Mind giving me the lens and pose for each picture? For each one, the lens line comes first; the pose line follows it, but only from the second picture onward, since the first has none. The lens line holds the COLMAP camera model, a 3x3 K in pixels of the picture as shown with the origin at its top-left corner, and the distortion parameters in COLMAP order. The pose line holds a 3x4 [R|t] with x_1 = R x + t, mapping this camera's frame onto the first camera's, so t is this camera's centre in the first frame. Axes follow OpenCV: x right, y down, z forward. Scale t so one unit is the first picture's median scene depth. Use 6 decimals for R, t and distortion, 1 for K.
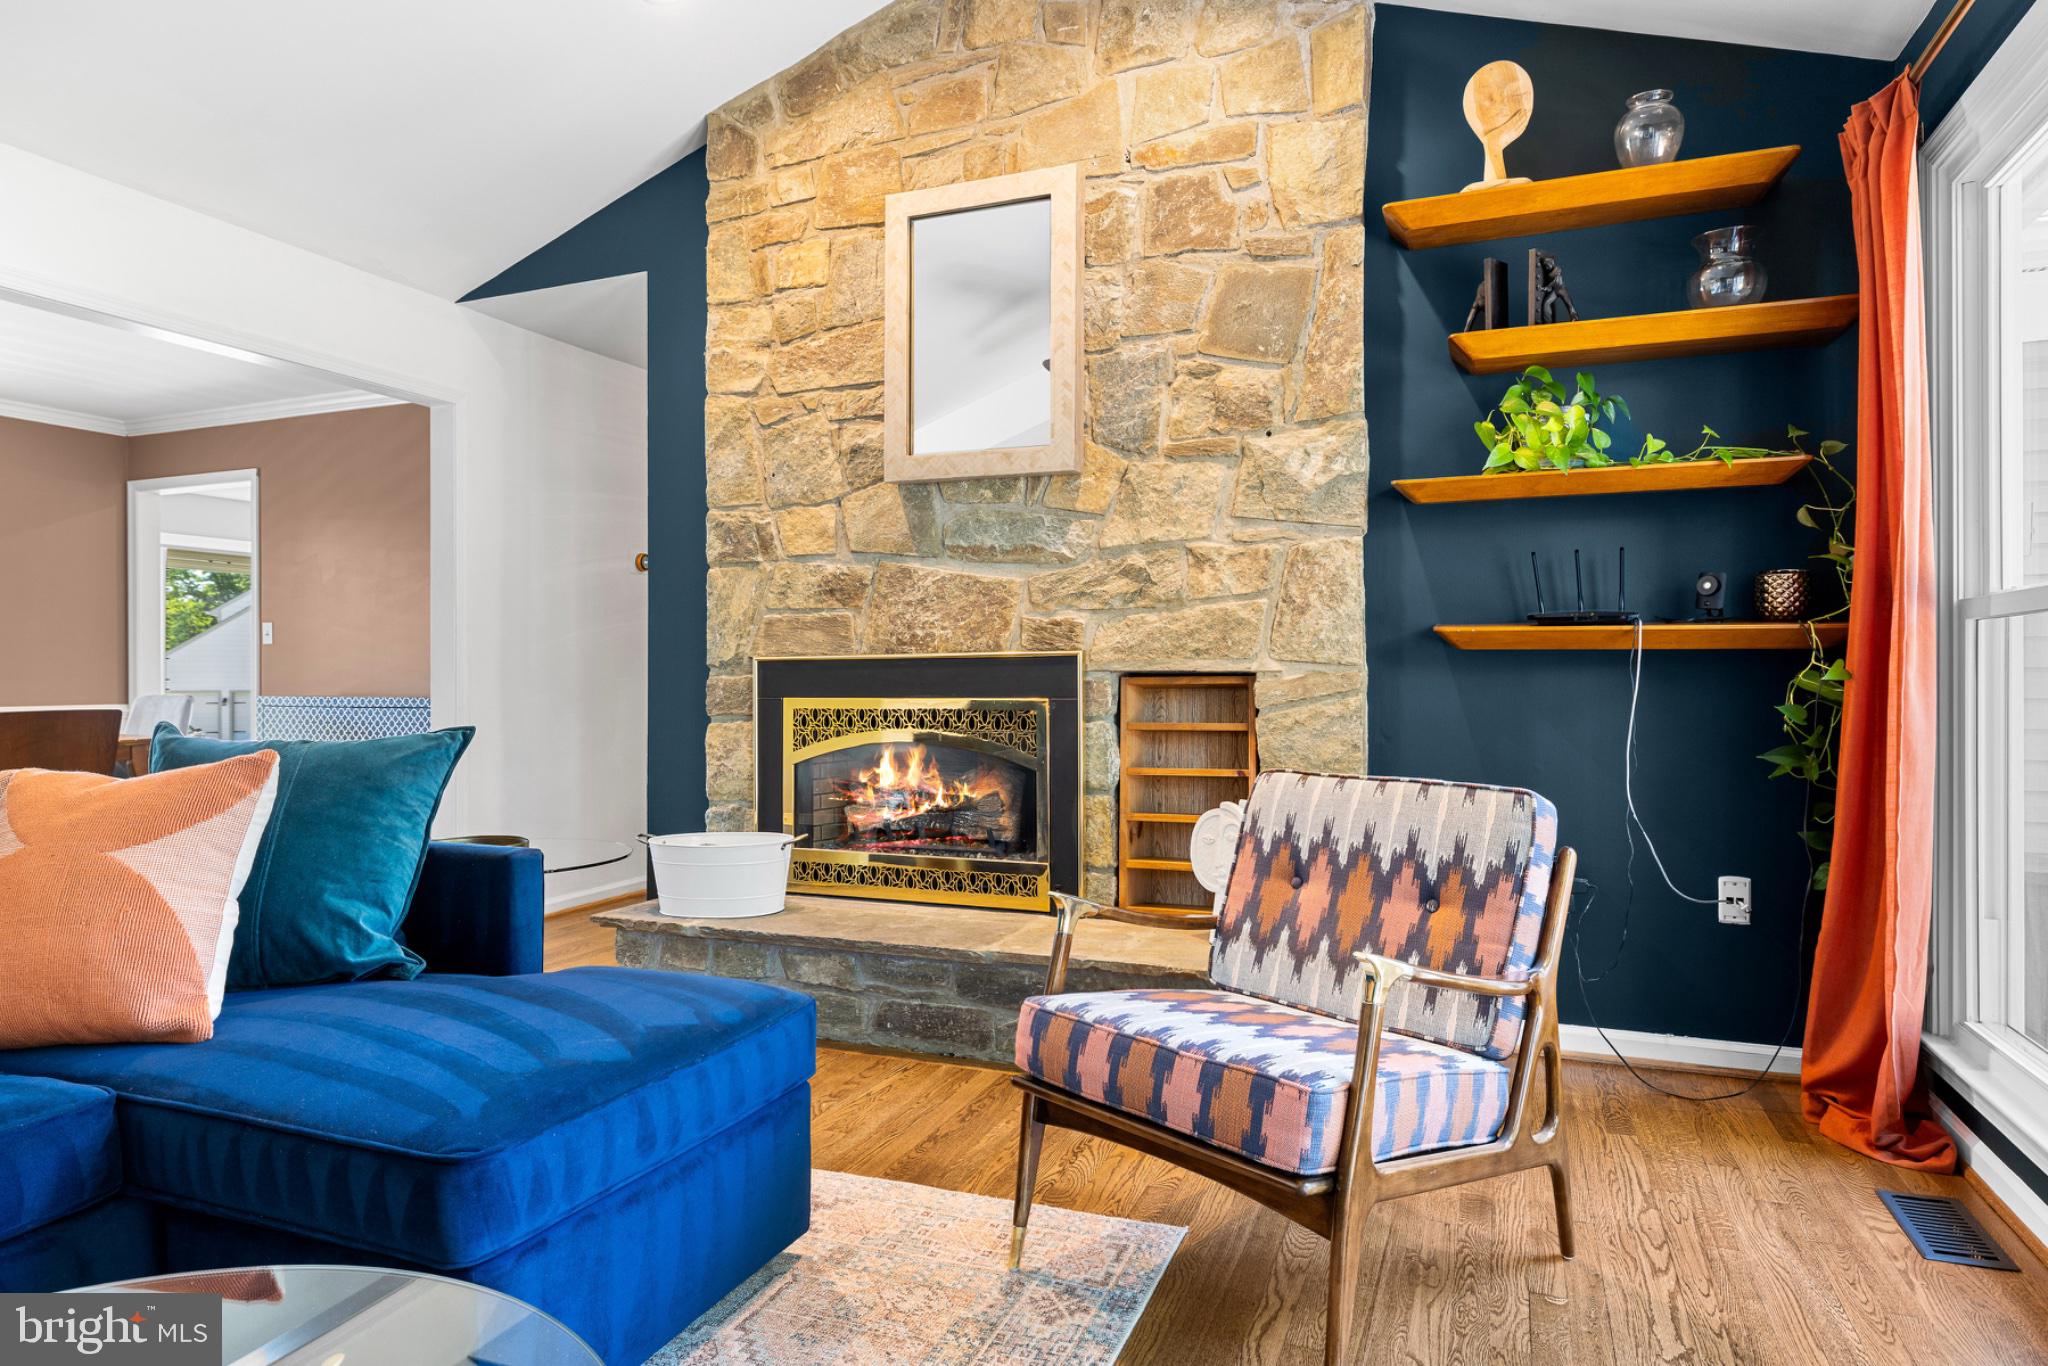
lens RADIAL K [[1186.3, 0, 1026.3], [0, 1186.3, 677.4], [0, 0, 1]] dist [0.007653, 0.001241]
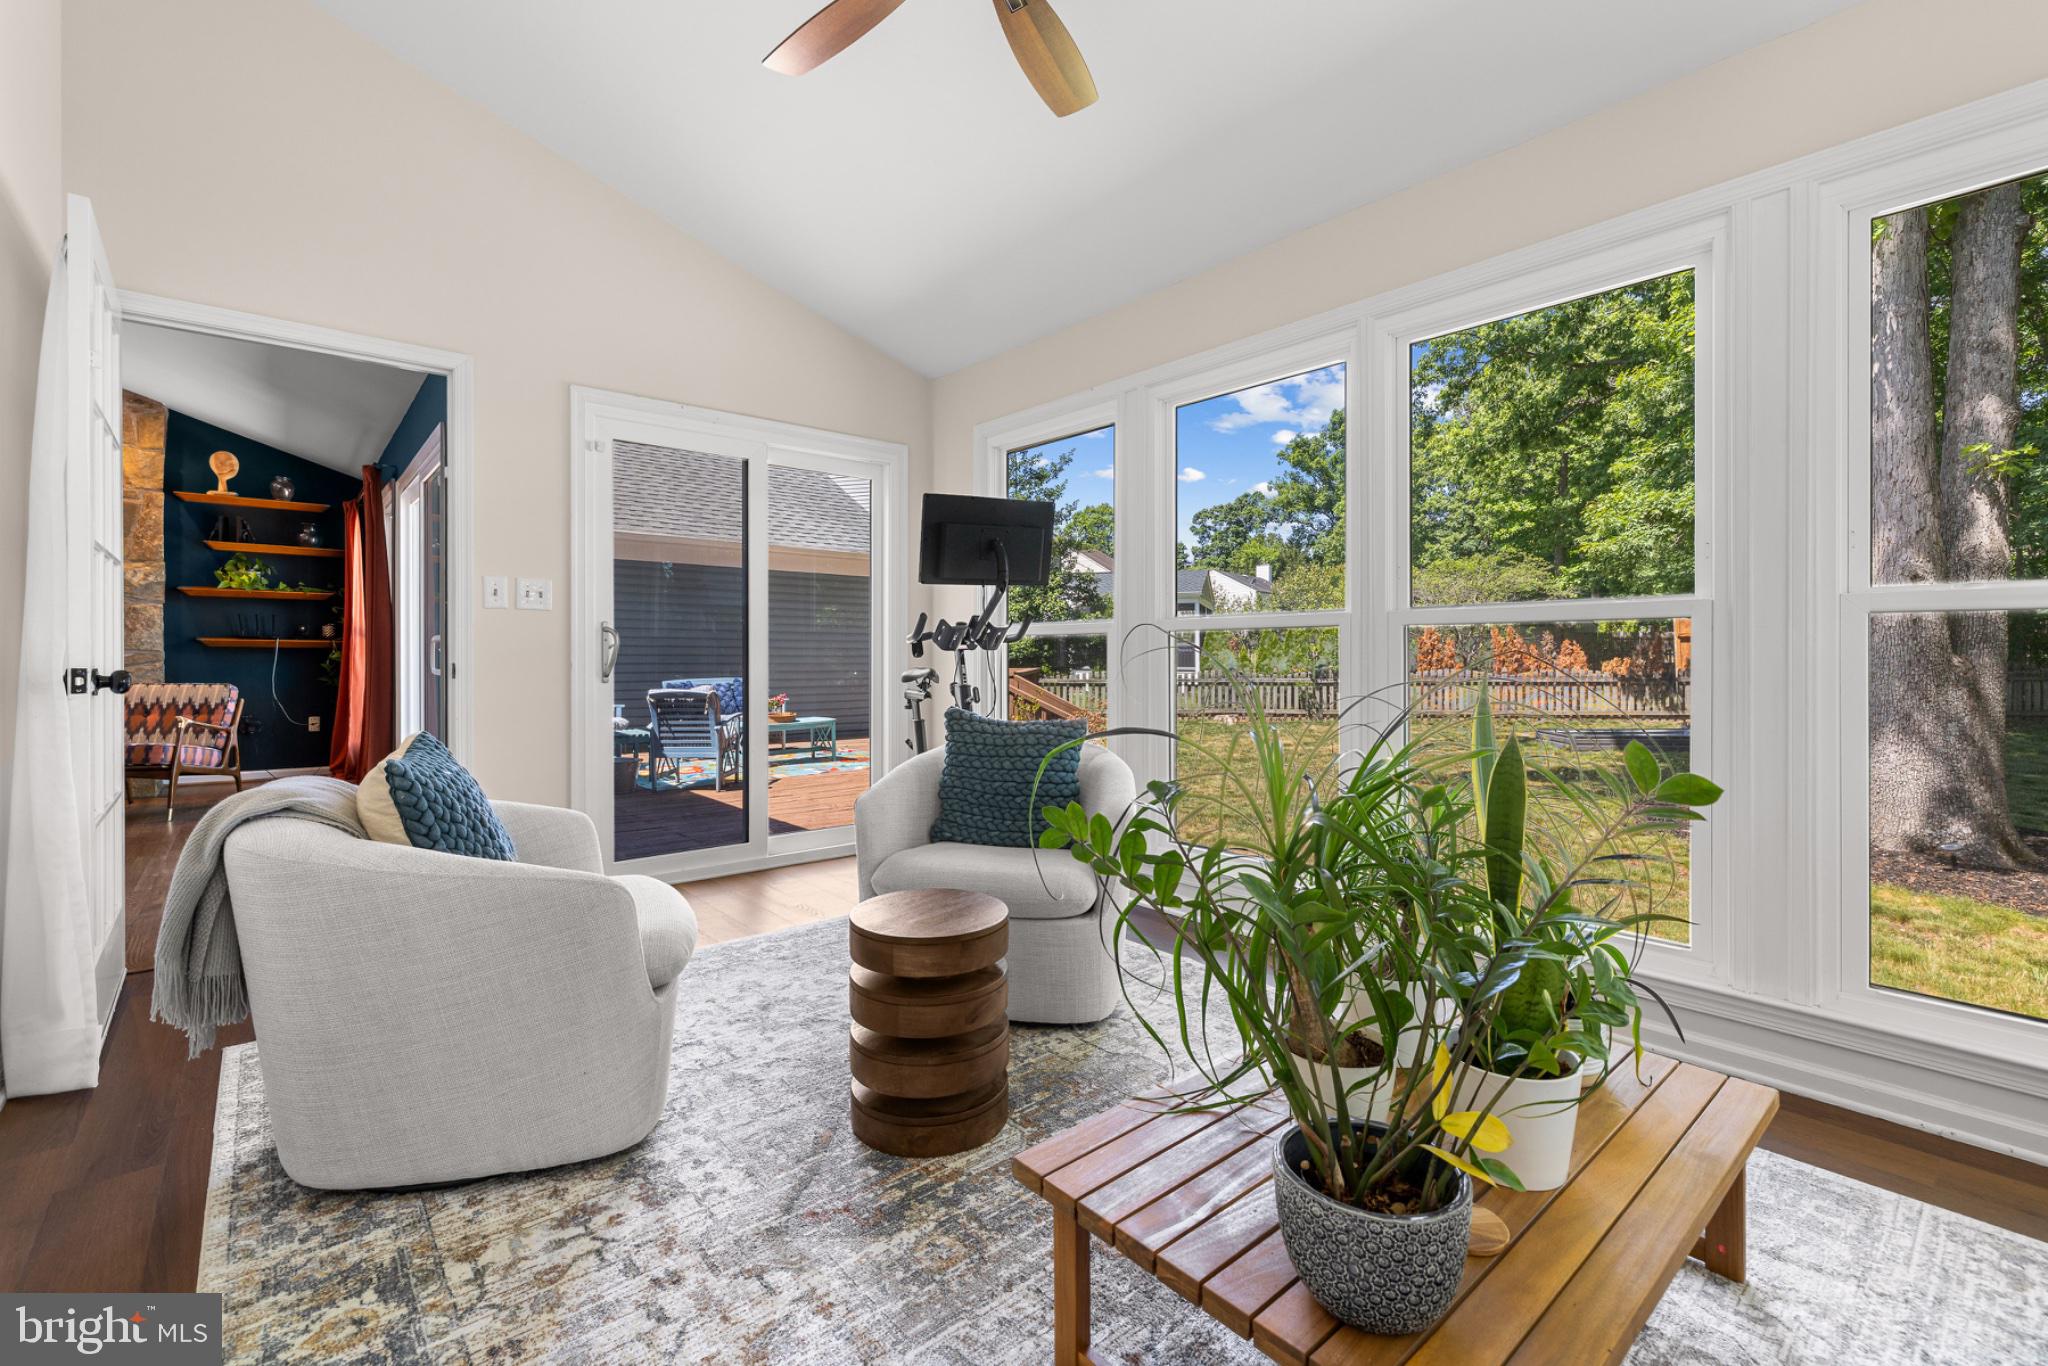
lens RADIAL K [[889.0, 0, 1024.2], [0, 889.0, 655.3], [0, 0, 1]] dist [0.001432, 0.000981]
pose [[0.464204, 0.004137, 0.885719, -0.614912], [-0.002156, 0.999991, -0.003540, 0.002519], [-0.885726, -0.000266, 0.464209, -1.717959]]
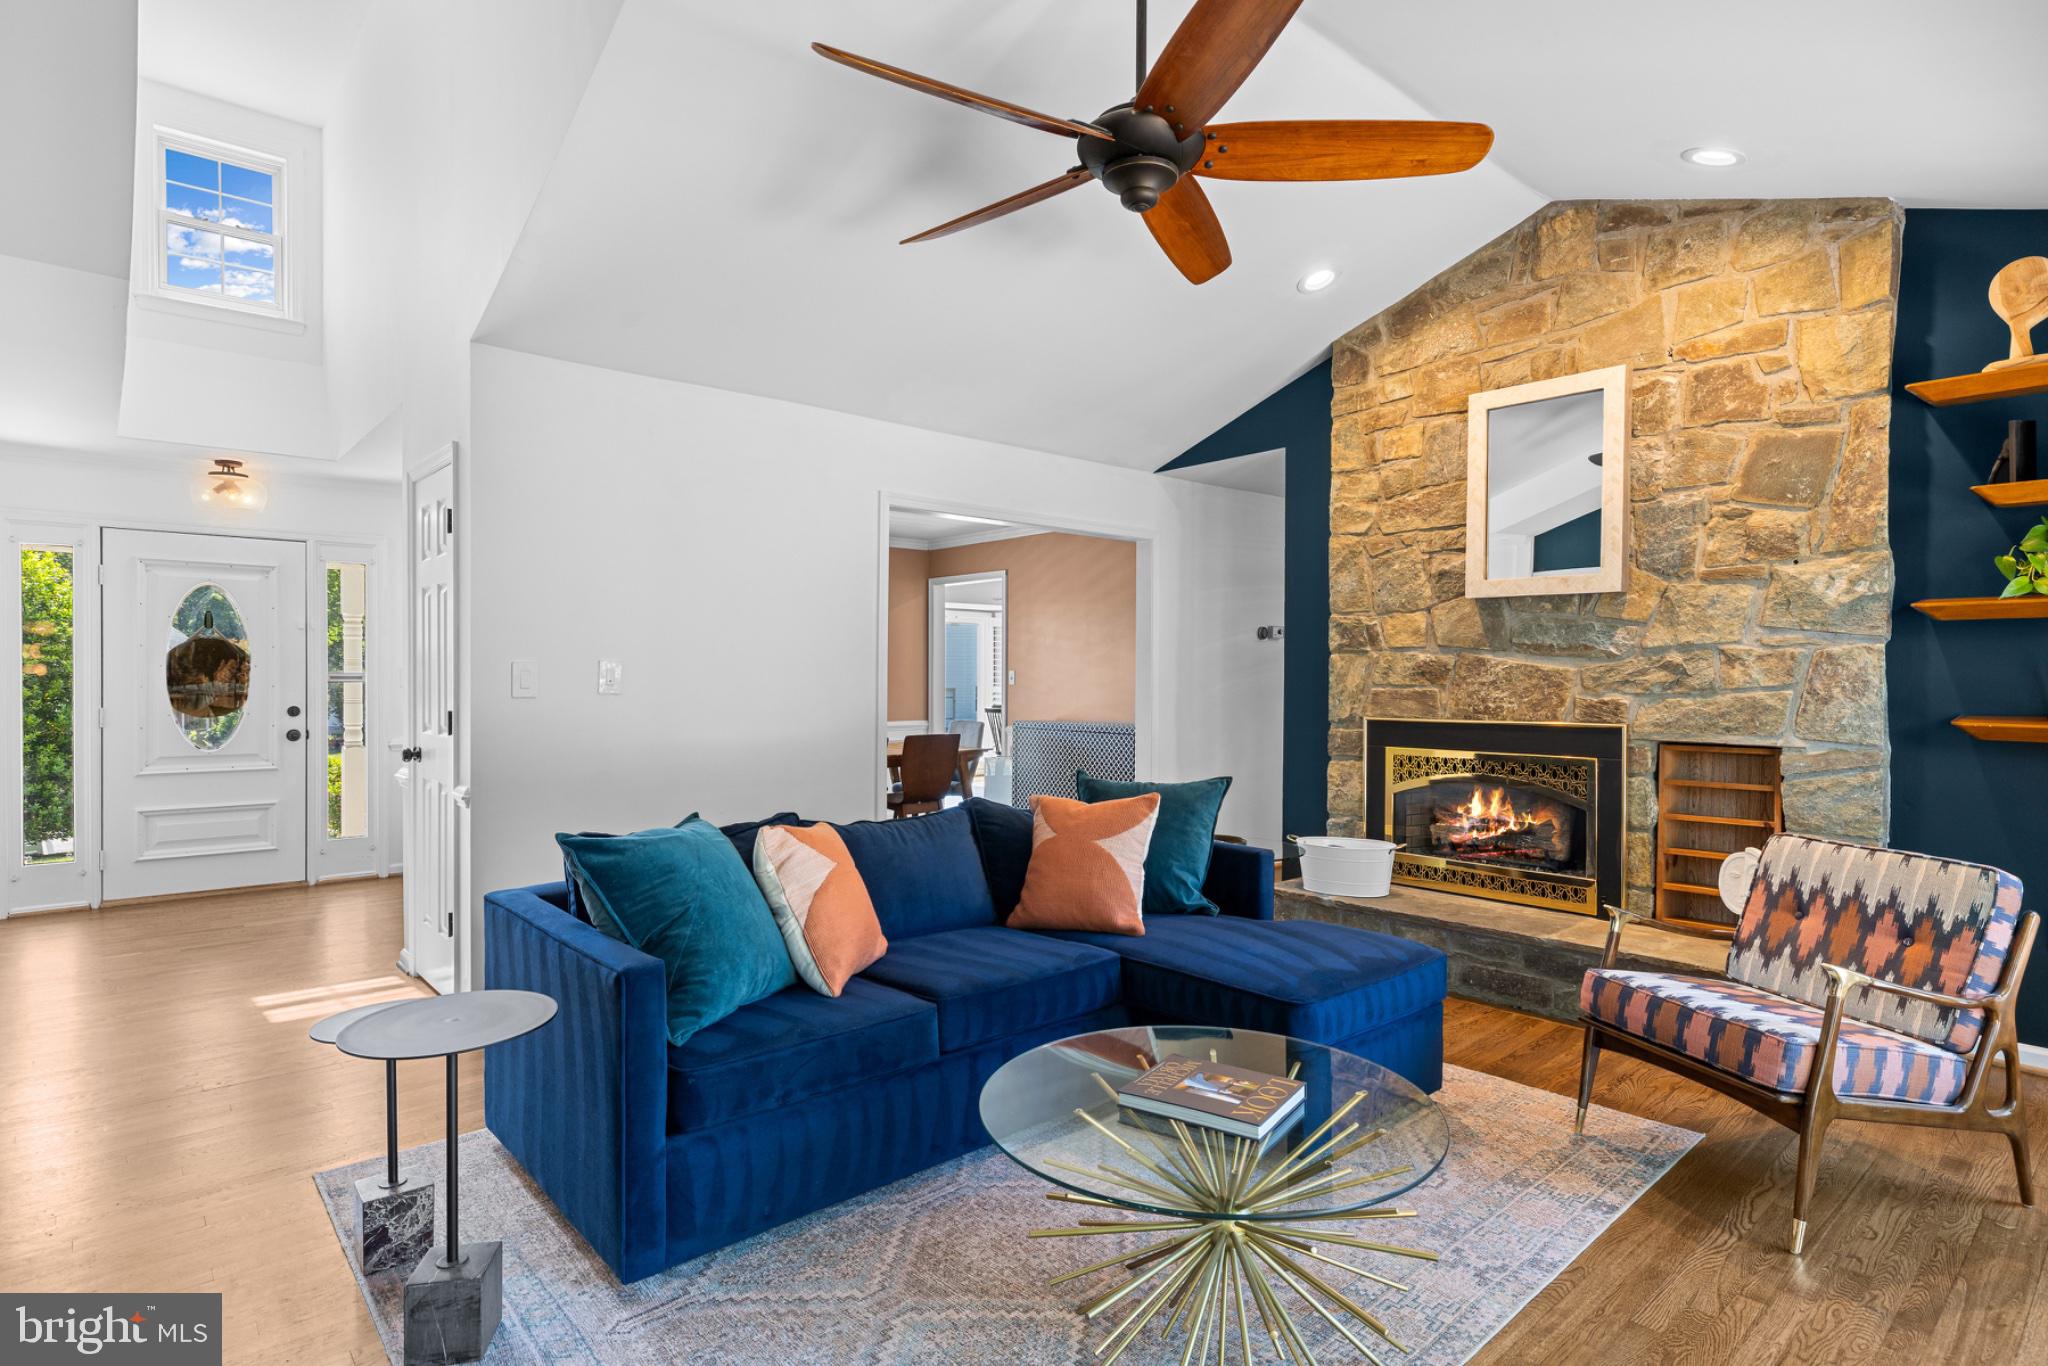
lens RADIAL K [[1051.8, 0, 1028.0], [0, 1051.8, 686.0], [0, 0, 1]] dist [0.003467, -0.001821]
pose [[0.894786, 0.009376, -0.446397, -0.029143], [-0.004849, 0.999925, 0.011282, -0.081252], [0.446469, -0.007930, 0.894764, -0.394003]]
